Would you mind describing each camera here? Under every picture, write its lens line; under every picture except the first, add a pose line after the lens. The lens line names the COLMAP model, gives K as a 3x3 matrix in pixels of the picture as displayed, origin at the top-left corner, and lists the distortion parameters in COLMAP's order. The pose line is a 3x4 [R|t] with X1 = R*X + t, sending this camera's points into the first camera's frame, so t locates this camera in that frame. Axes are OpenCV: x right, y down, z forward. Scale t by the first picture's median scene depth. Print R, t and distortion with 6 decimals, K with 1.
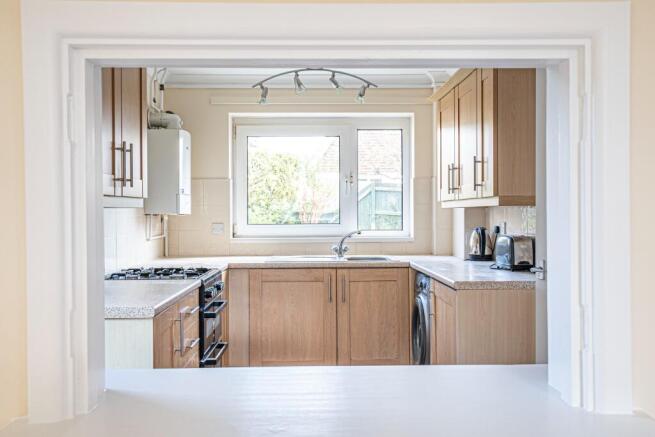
lens RADIAL K [[619.7, 0, 327.5], [0, 619.7, 218.5], [0, 0, 1]] dist [0.005801, 0.001172]
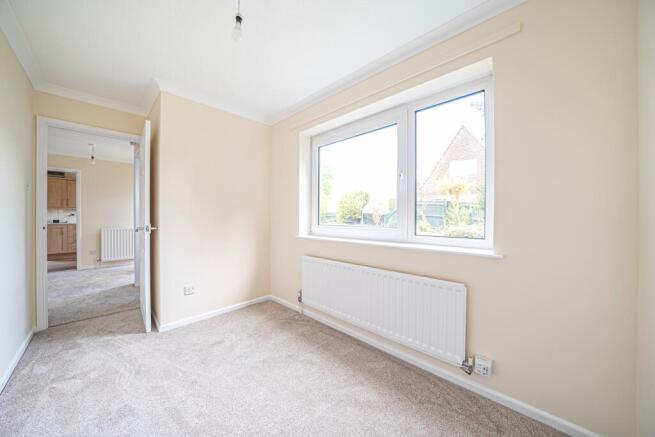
lens RADIAL K [[228.1, 0, 325.3], [0, 228.1, 218.7], [0, 0, 1]] dist [-0.000337, -0.000001]
pose [[0.692154, 0.012631, -0.721639, 0.213258], [-0.013181, 0.999901, 0.004860, -0.004716], [0.721629, 0.006148, 0.692252, 0.840849]]
